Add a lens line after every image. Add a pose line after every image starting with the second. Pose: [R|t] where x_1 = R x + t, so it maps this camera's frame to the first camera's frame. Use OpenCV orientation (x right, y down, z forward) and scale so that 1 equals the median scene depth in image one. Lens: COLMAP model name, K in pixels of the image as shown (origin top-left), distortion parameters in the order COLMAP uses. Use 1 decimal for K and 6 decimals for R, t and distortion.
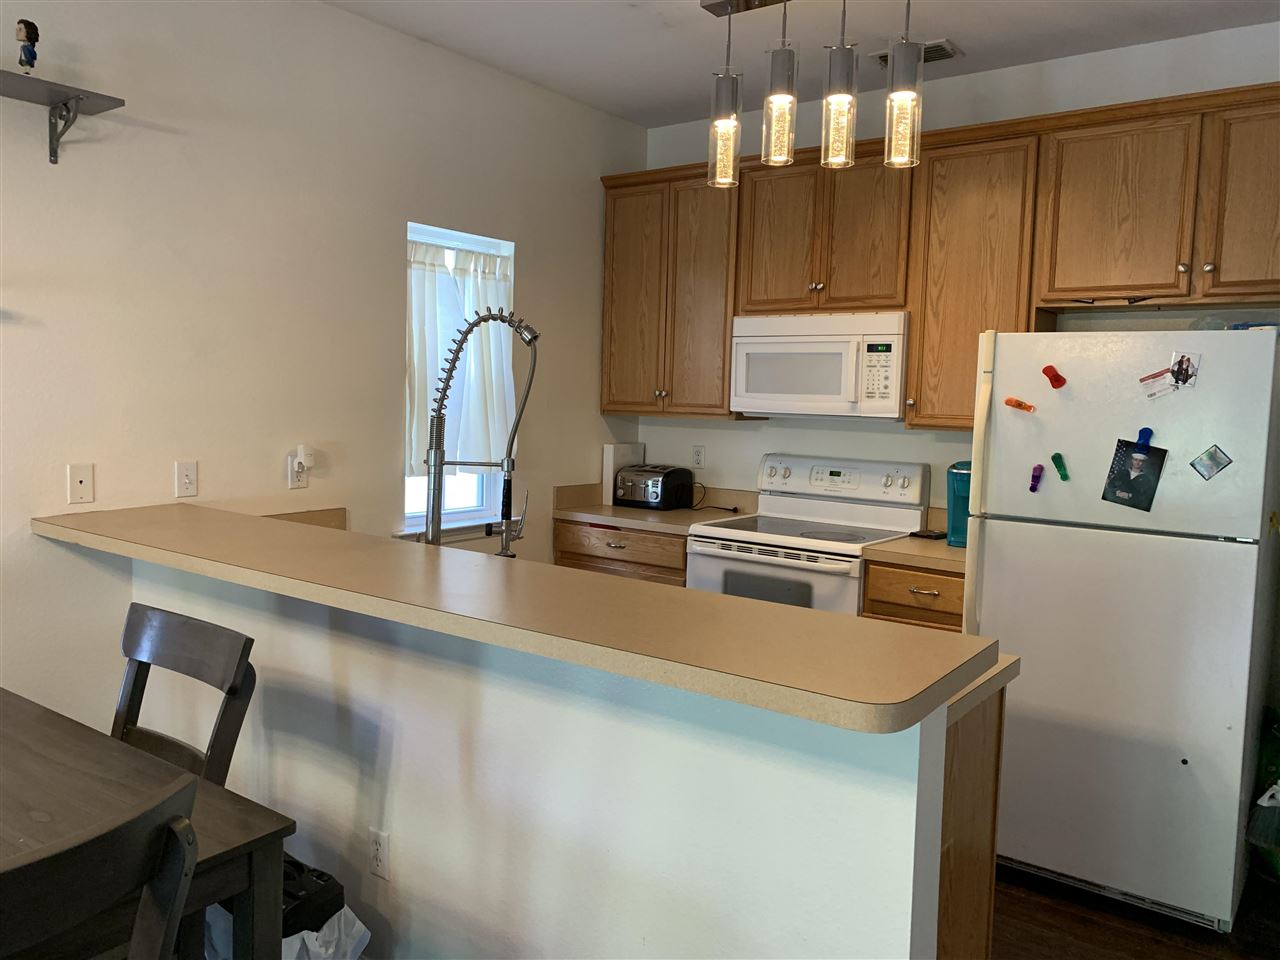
lens RADIAL K [[962.9, 0, 635.6], [0, 962.9, 477.1], [0, 0, 1]] dist [0.002678, 0.000481]
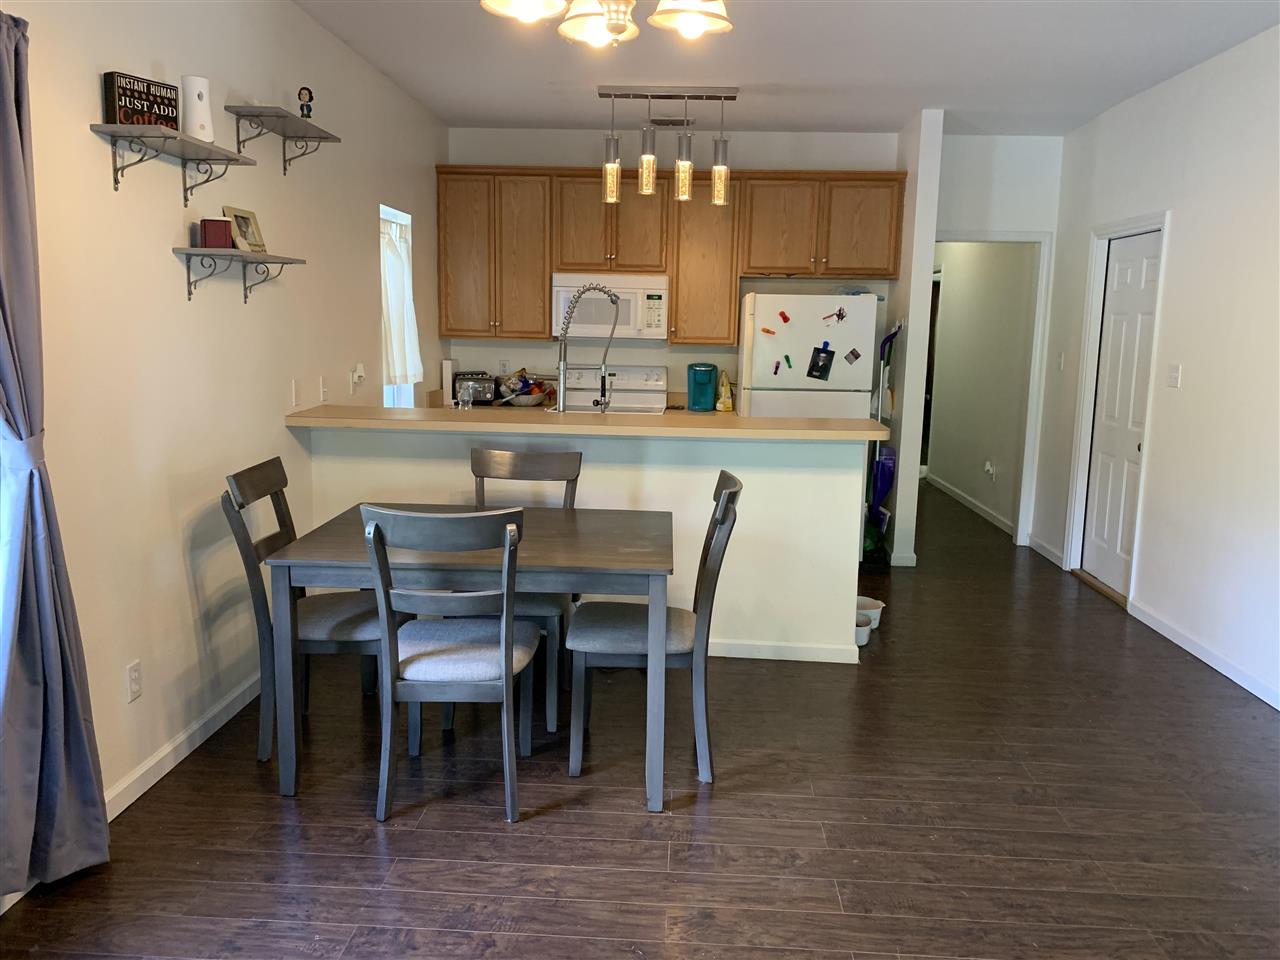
lens RADIAL K [[962.2, 0, 635.4], [0, 962.2, 477.8], [0, 0, 1]] dist [0.055237, -0.106943]
pose [[0.833813, -0.095483, 0.543726, -0.728603], [0.048855, 0.993827, 0.099605, 0.011090], [-0.549880, -0.056488, 0.833331, -0.407345]]
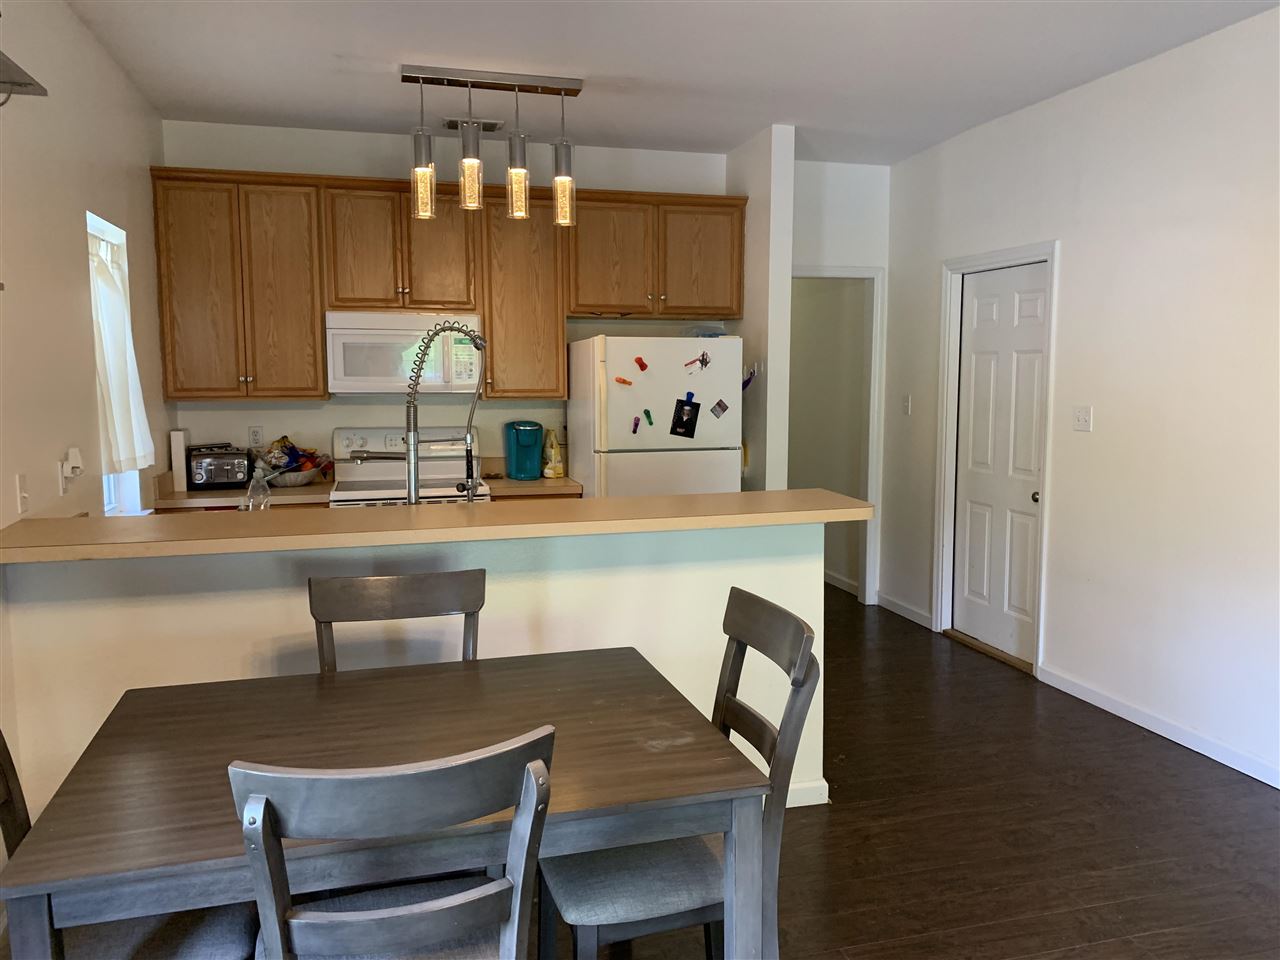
lens RADIAL K [[969.2, 0, 640.6], [0, 969.2, 482.6], [0, 0, 1]] dist [0.045070, -0.064553]
pose [[0.615433, -0.116049, 0.779599, -0.681608], [0.086859, 0.993063, 0.079257, -0.024689], [-0.783389, 0.018938, 0.621244, -0.030701]]
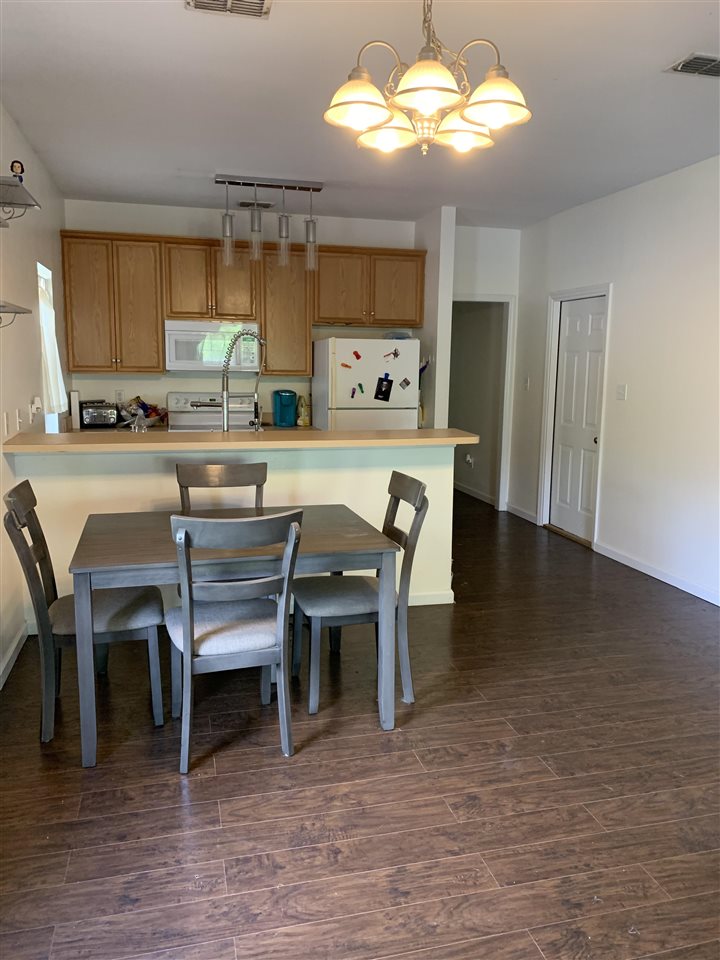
lens RADIAL K [[721.7, 0, 360.0], [0, 721.7, 480.0], [0, 0, 1]] dist [0.055237, -0.106943]
pose [[0.625169, -0.143678, 0.767151, -0.900244], [0.071339, 0.989315, 0.127151, -0.009992], [-0.777222, -0.024763, 0.628739, -0.234204]]
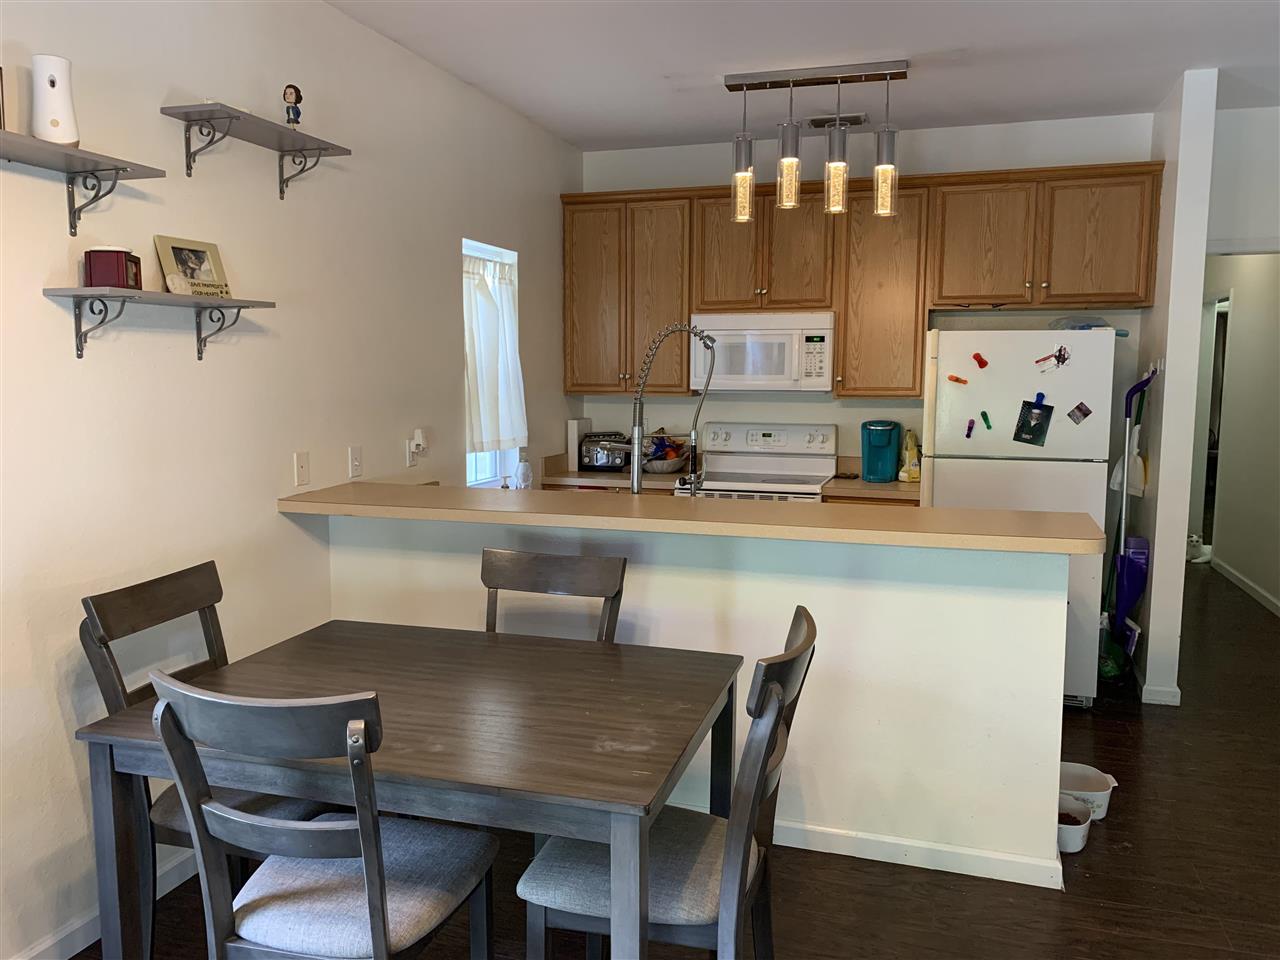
lens RADIAL K [[962.2, 0, 635.4], [0, 962.2, 477.8], [0, 0, 1]] dist [0.055237, -0.106943]
pose [[0.945824, -0.060202, 0.319050, -0.429790], [0.051021, 0.998010, 0.037065, -0.003768], [-0.320646, -0.018779, 0.947013, -0.198620]]
